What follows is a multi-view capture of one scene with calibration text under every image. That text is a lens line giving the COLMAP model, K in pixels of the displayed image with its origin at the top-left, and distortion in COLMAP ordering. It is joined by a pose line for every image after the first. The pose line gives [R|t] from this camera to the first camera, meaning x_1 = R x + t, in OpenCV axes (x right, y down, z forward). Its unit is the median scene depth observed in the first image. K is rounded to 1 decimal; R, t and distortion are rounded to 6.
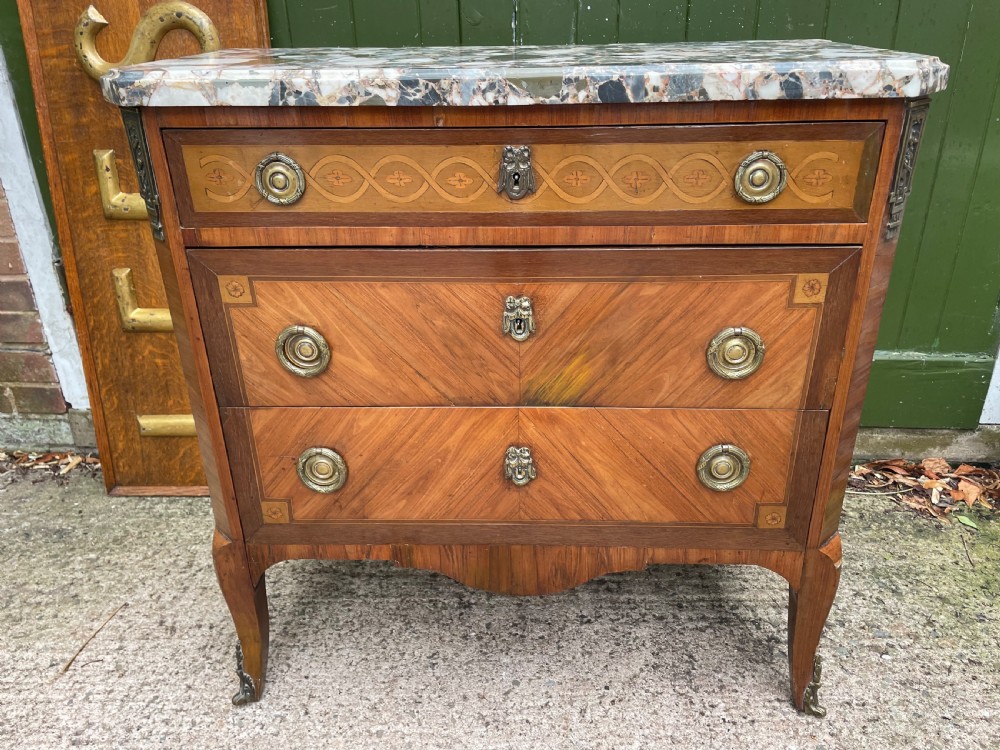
lens RADIAL K [[753.8, 0, 511.9], [0, 753.8, 365.1], [0, 0, 1]] dist [0.085071, -0.114136]
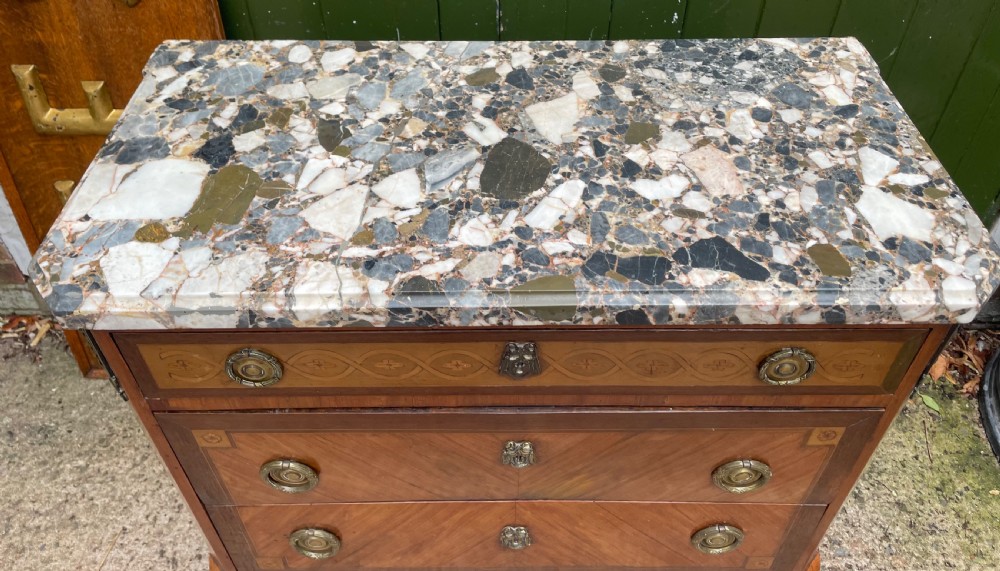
lens RADIAL K [[754.0, 0, 508.0], [0, 754.0, 186.4], [0, 0, 1]] dist [0.085470, -0.113747]
pose [[0.998991, -0.013477, 0.042849, -0.027659], [0.001222, 0.961729, 0.273999, -0.437642], [-0.044902, -0.273670, 0.960775, 0.120689]]
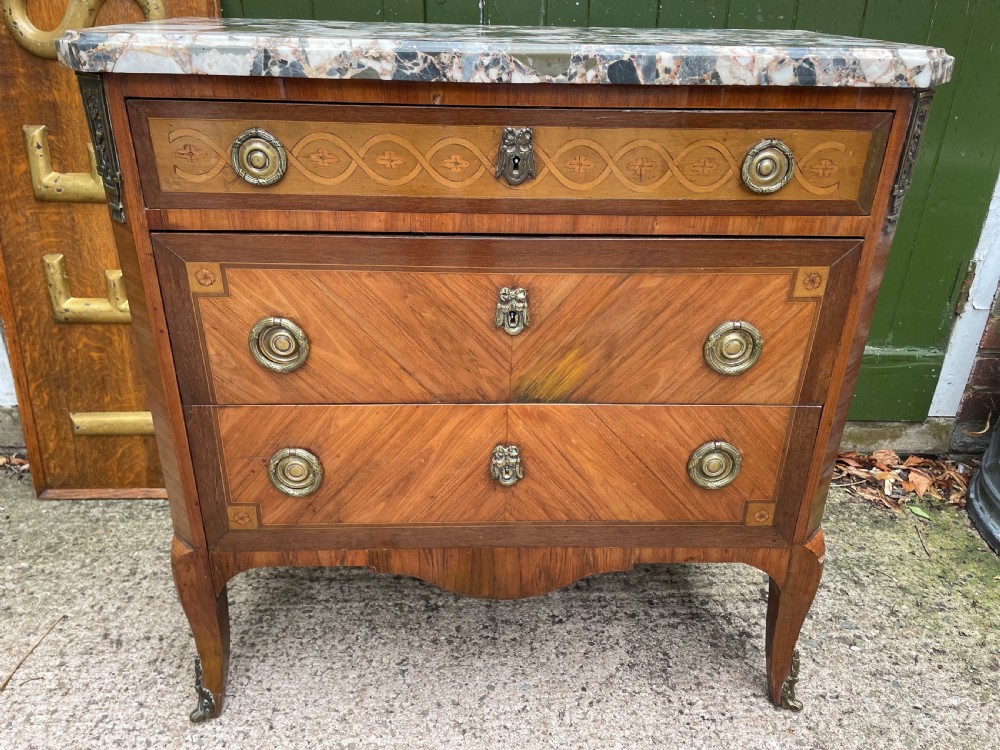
lens RADIAL K [[753.9, 0, 502.3], [0, 753.9, 368.4], [0, 0, 1]] dist [0.081895, -0.109529]
pose [[0.996372, -0.000587, 0.085102, -0.057593], [-0.000565, 0.999908, 0.013516, -0.001588], [-0.085102, -0.013515, 0.996281, 0.036329]]
